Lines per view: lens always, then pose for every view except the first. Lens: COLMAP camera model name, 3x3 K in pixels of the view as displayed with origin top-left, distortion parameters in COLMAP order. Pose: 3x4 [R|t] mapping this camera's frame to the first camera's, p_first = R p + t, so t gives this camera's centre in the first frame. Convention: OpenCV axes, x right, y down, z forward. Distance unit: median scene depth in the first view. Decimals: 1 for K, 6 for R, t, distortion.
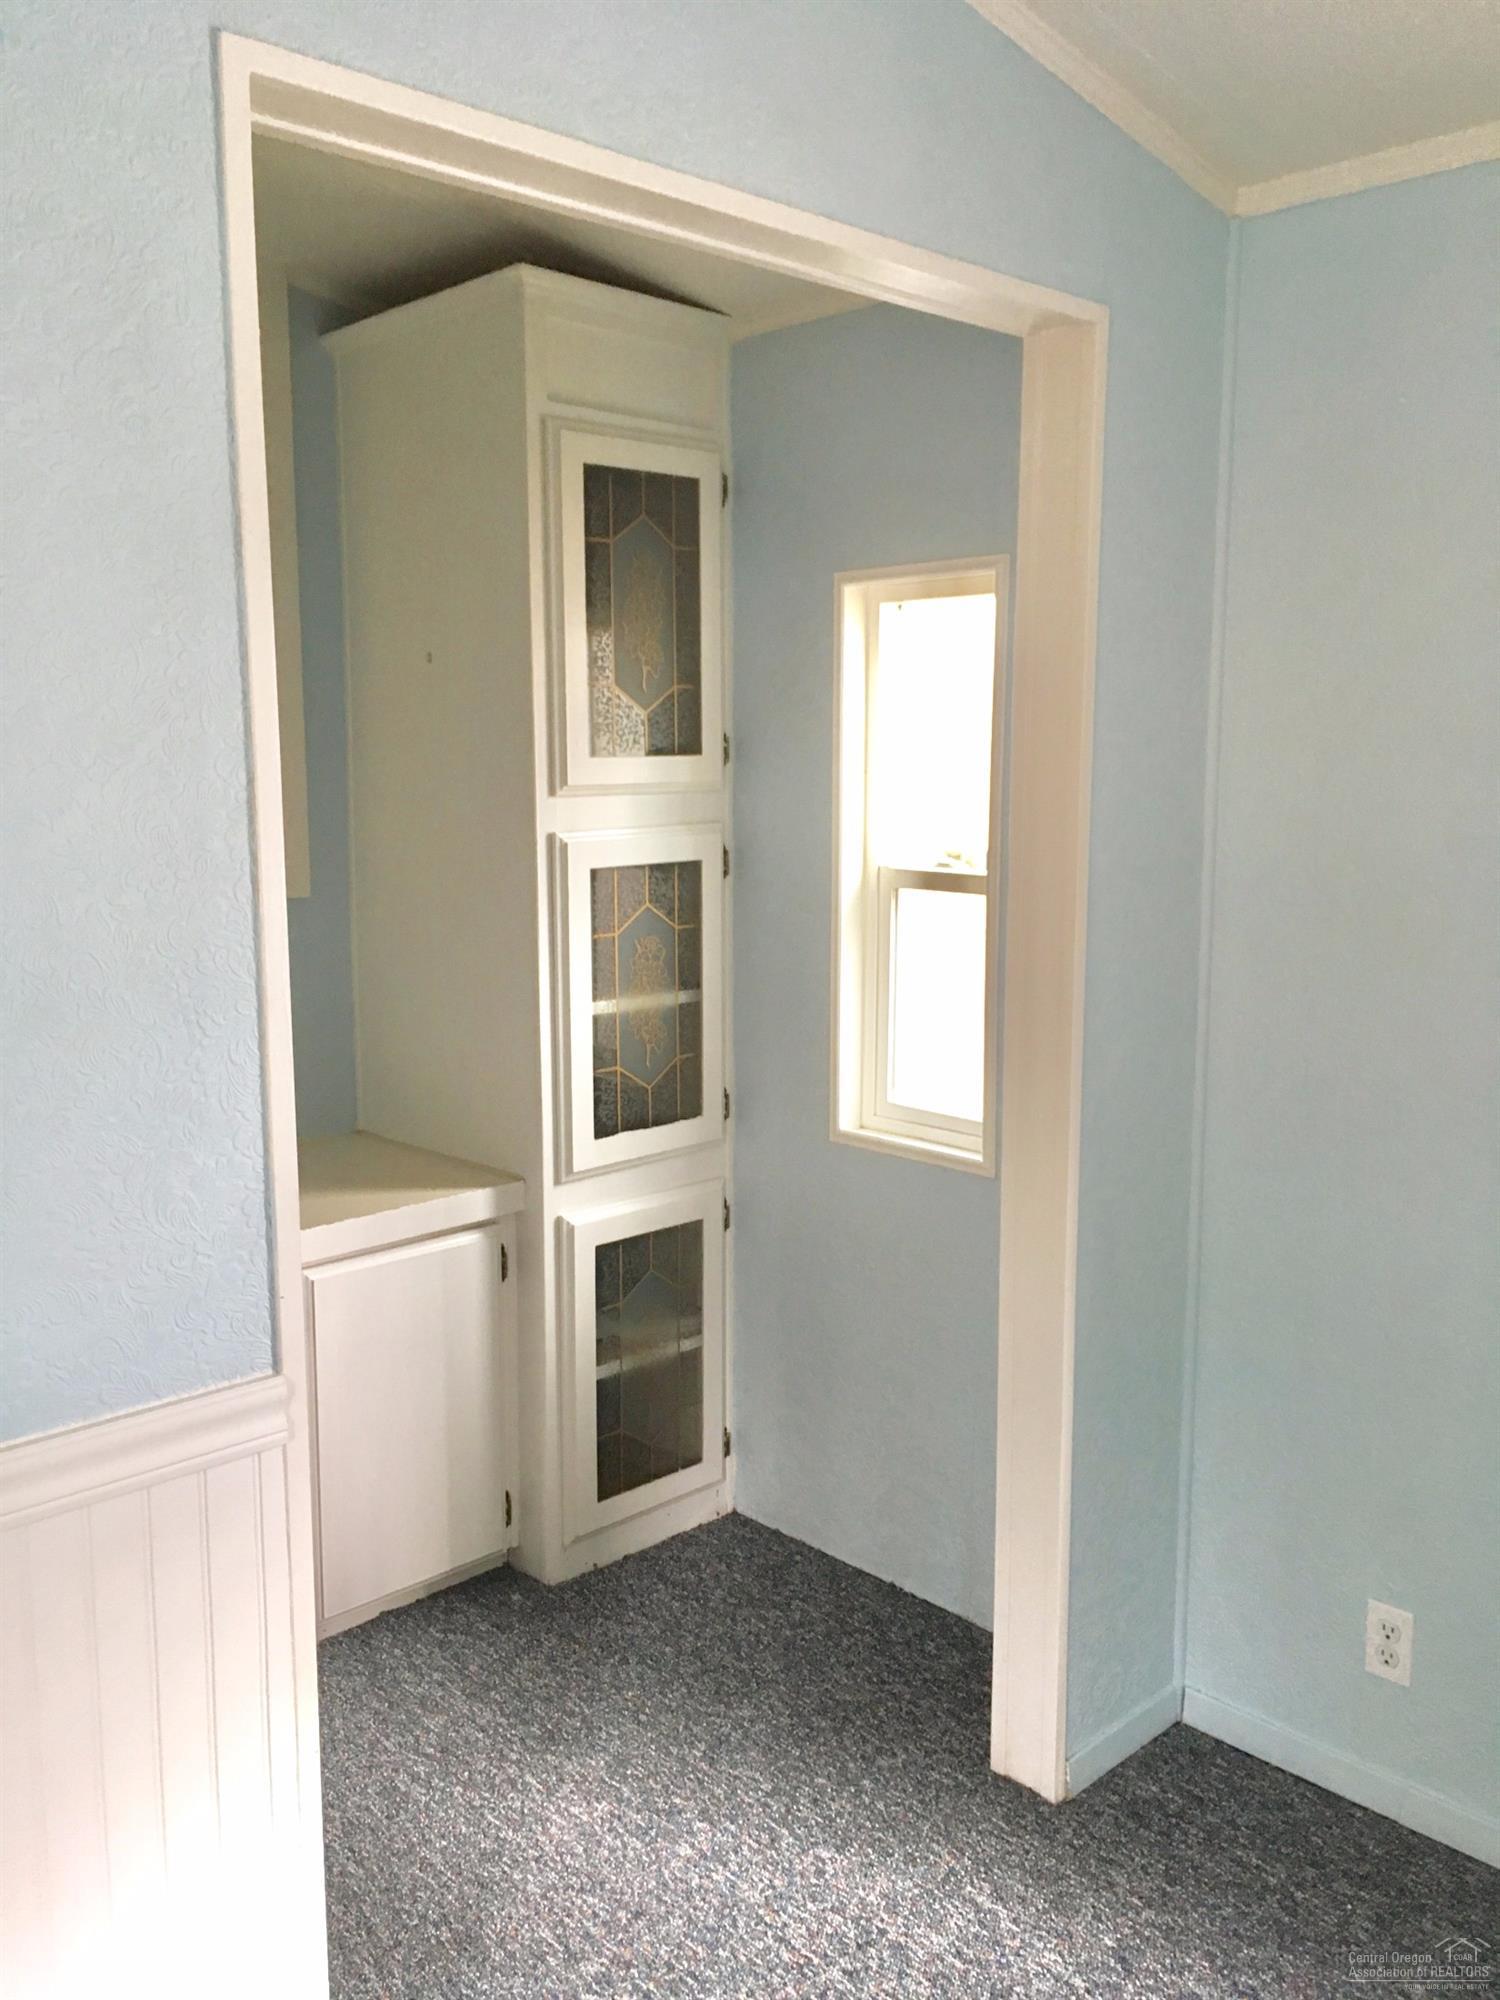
lens RADIAL K [[1701.1, 0, 750.1], [0, 1701.1, 997.3], [0, 0, 1]] dist [0.069621, -0.083747]
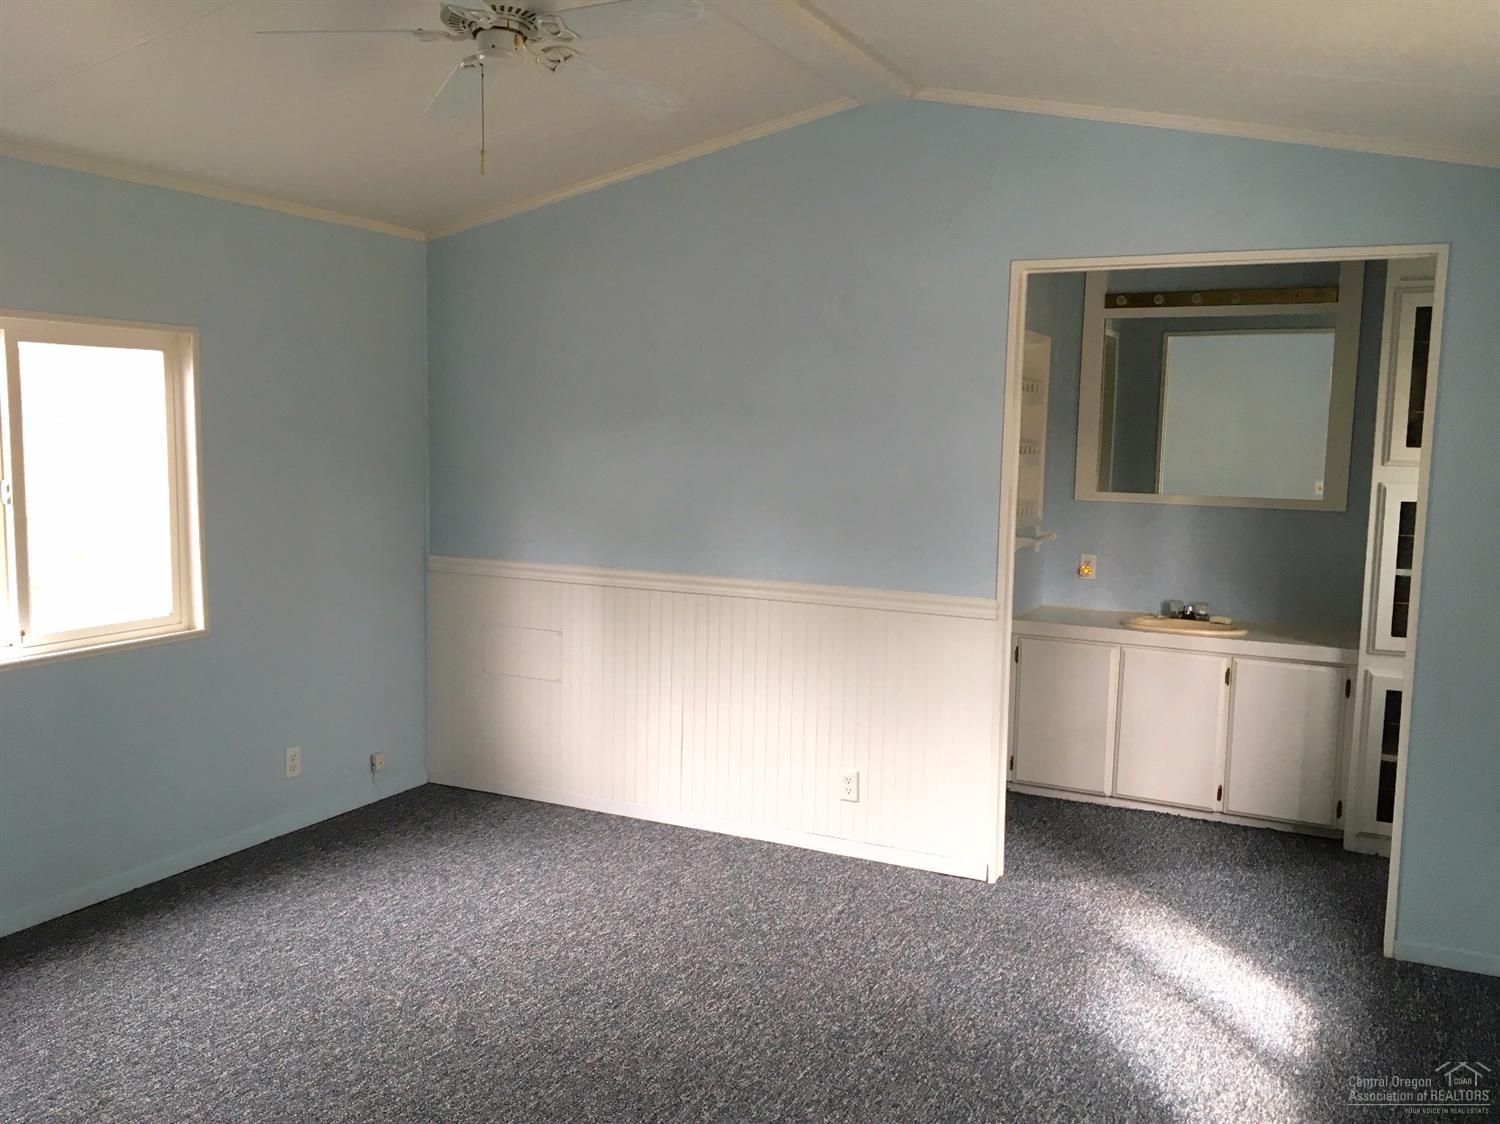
lens RADIAL K [[1275.8, 0, 749.1], [0, 1275.8, 564.9], [0, 0, 1]] dist [0.069621, -0.083747]
pose [[0.325846, 0.101954, -0.939910, 1.110754], [-0.154974, 0.986481, 0.053279, 0.037397], [0.932635, 0.128300, 0.337241, -0.236117]]
